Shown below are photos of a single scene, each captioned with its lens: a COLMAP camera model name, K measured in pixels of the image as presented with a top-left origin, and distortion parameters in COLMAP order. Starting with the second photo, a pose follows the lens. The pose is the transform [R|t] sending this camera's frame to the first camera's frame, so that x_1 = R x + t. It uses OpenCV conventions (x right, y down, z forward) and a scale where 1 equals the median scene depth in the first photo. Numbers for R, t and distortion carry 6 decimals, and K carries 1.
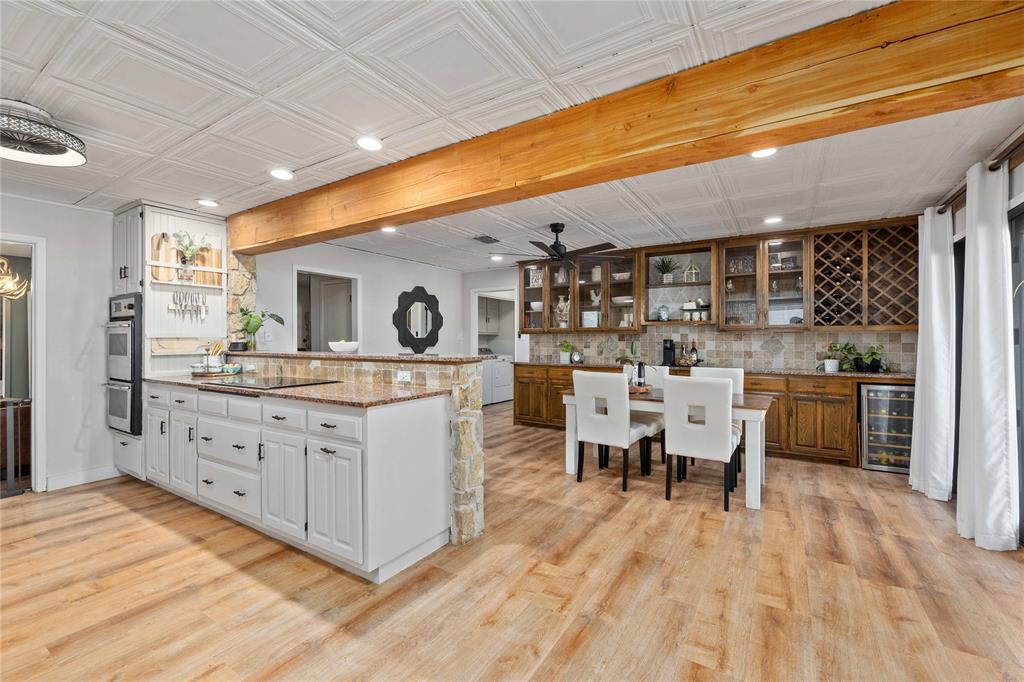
lens RADIAL K [[427.5, 0, 512.0], [0, 427.5, 341.0], [0, 0, 1]] dist [0.002563, 0.000436]
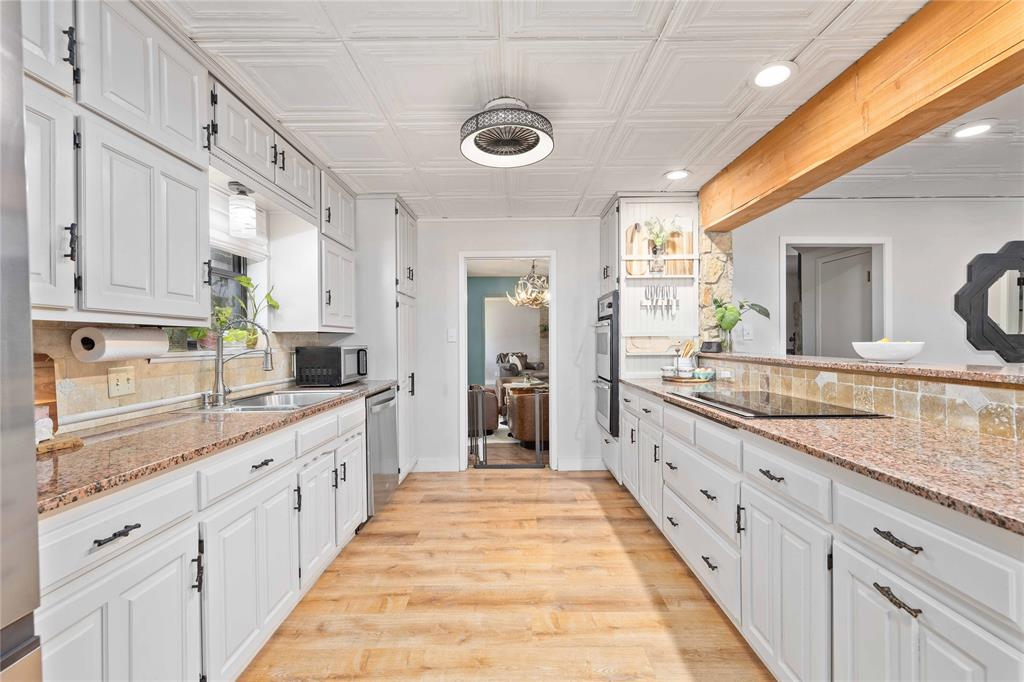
lens RADIAL K [[431.3, 0, 509.4], [0, 431.3, 340.6], [0, 0, 1]] dist [-0.000633, 0.000137]
pose [[0.527170, 0.000980, -0.849759, -0.167449], [0.000649, 0.999999, 0.001556, -0.000605], [0.849760, -0.001371, 0.527169, 0.278330]]
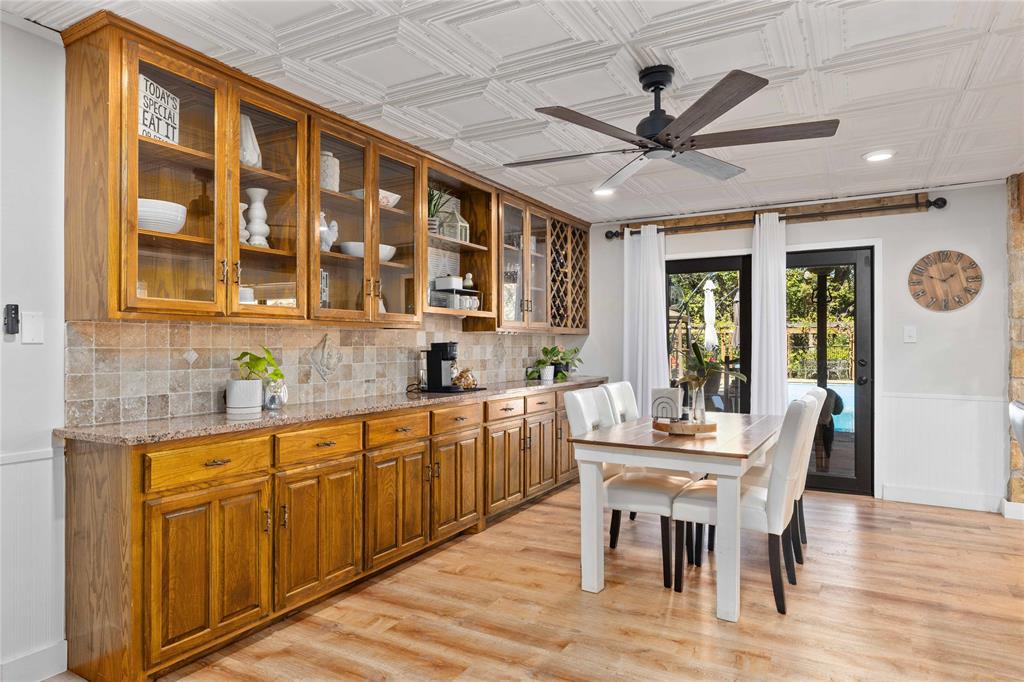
lens RADIAL K [[618.0, 0, 512.0], [0, 618.0, 341.0], [0, 0, 1]] dist [0.000560, -0.000037]
pose [[-0.045423, 0.006421, 0.998947, -0.620028], [0.004021, 0.999972, -0.006245, -0.000019], [-0.998960, 0.003733, -0.045448, 1.447502]]
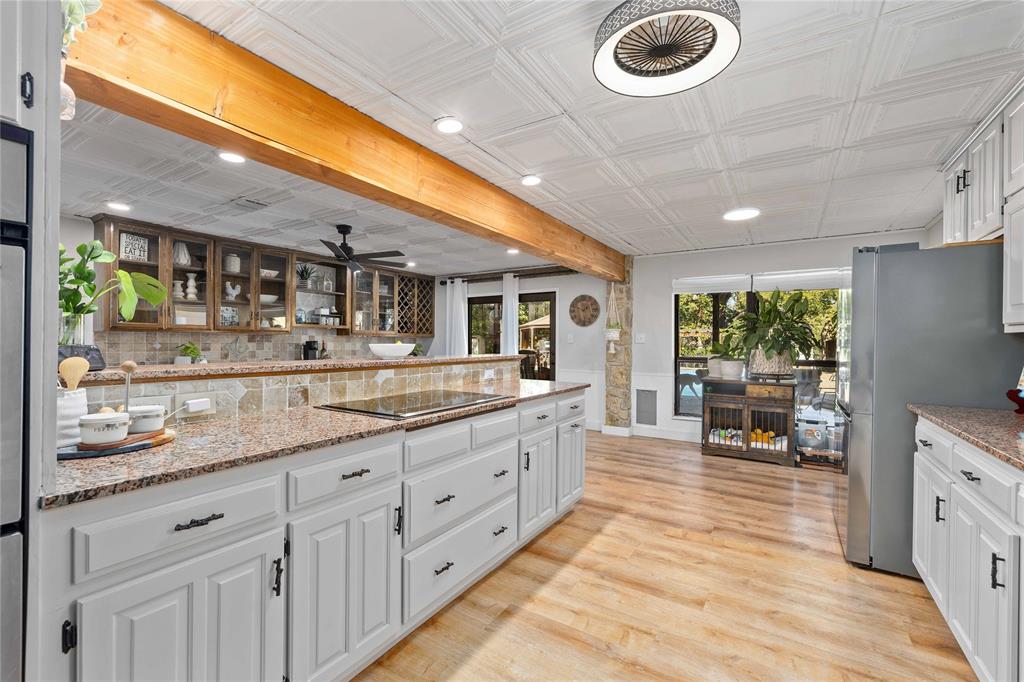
lens RADIAL K [[431.3, 0, 509.4], [0, 431.3, 340.6], [0, 0, 1]] dist [-0.000633, 0.000137]
pose [[0.008064, 0.005513, 0.999952, -1.106795], [-0.003628, 0.999978, -0.005484, -0.000141], [-0.999961, -0.003583, 0.008083, 0.743263]]
